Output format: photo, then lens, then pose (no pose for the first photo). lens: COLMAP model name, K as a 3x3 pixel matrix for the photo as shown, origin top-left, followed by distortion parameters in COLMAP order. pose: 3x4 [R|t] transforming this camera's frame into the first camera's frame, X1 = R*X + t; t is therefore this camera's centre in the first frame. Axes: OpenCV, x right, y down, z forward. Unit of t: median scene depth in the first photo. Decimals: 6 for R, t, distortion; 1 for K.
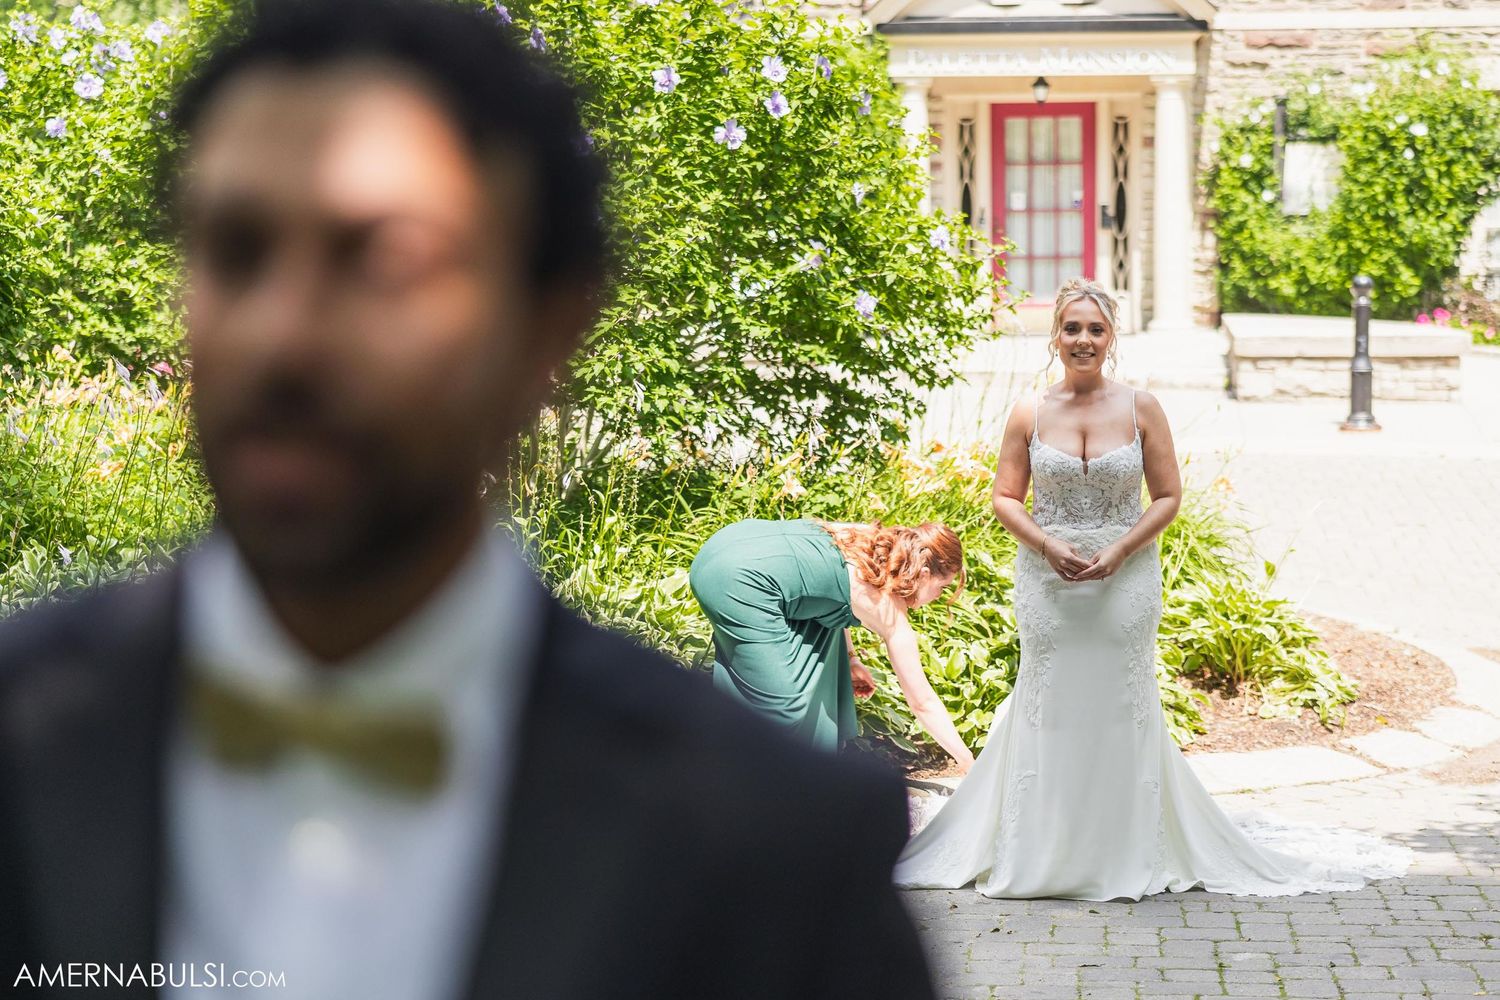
lens RADIAL K [[4843.2, 0, 750.0], [0, 4843.2, 500.0], [0, 0, 1]] dist [0.210928, 0.606046]
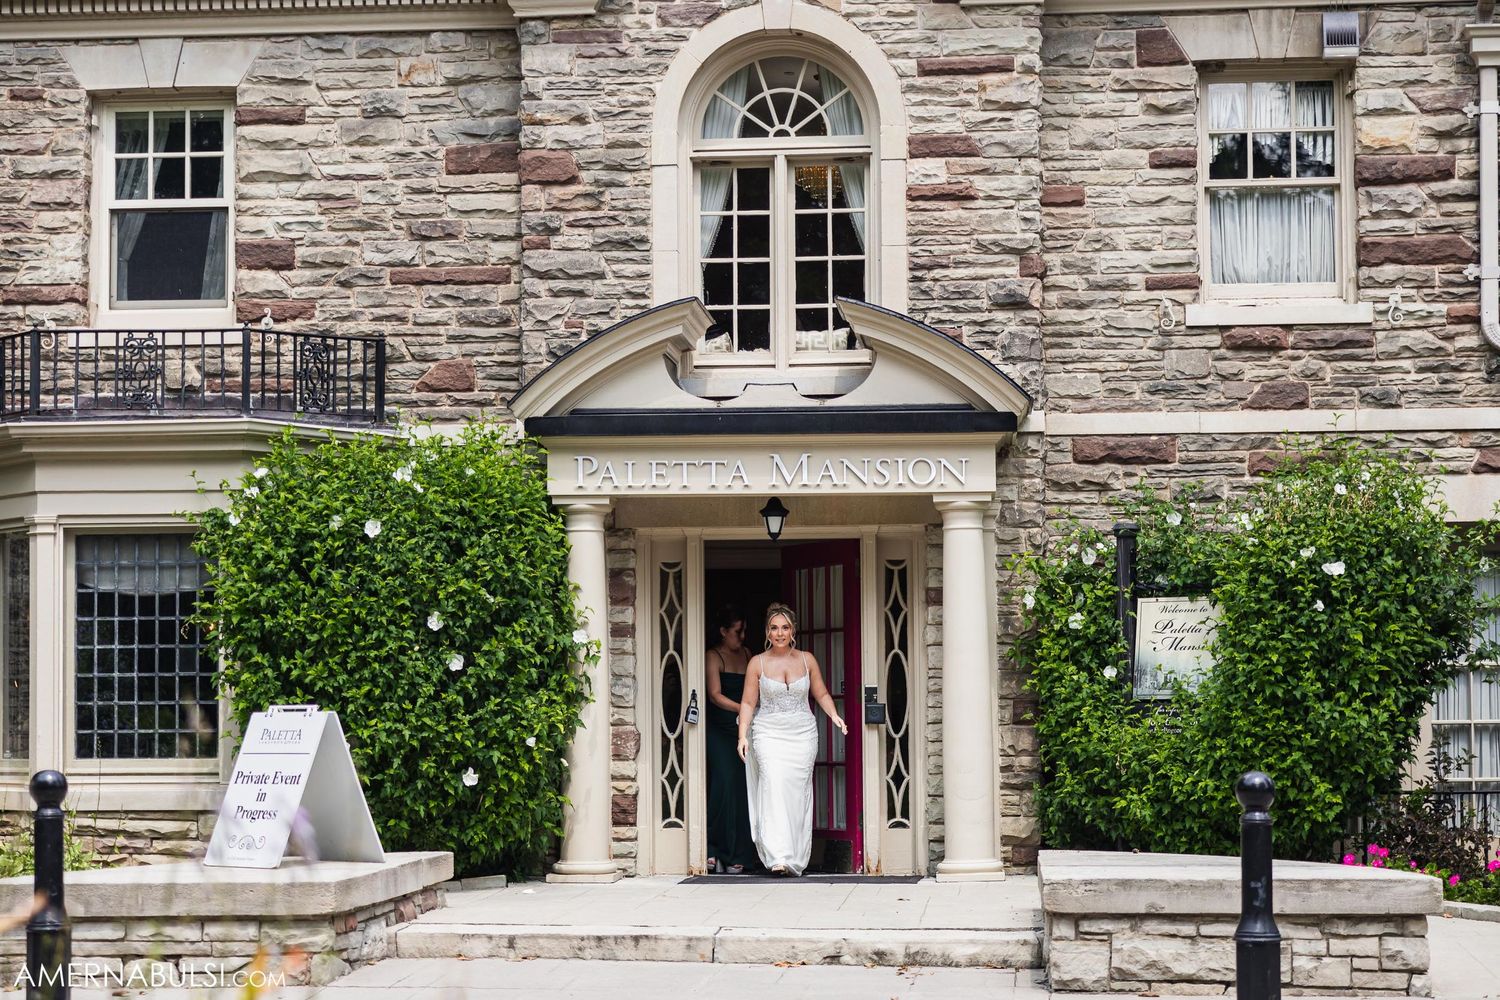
lens RADIAL K [[4854.9, 0, 750.0], [0, 4854.9, 500.0], [0, 0, 1]] dist [1.045450, -15.076630]
pose [[0.999715, -0.003328, 0.023623, 0.041512], [0.005998, 0.993481, -0.113840, -0.009723], [-0.023090, 0.113949, 0.993218, 0.331573]]
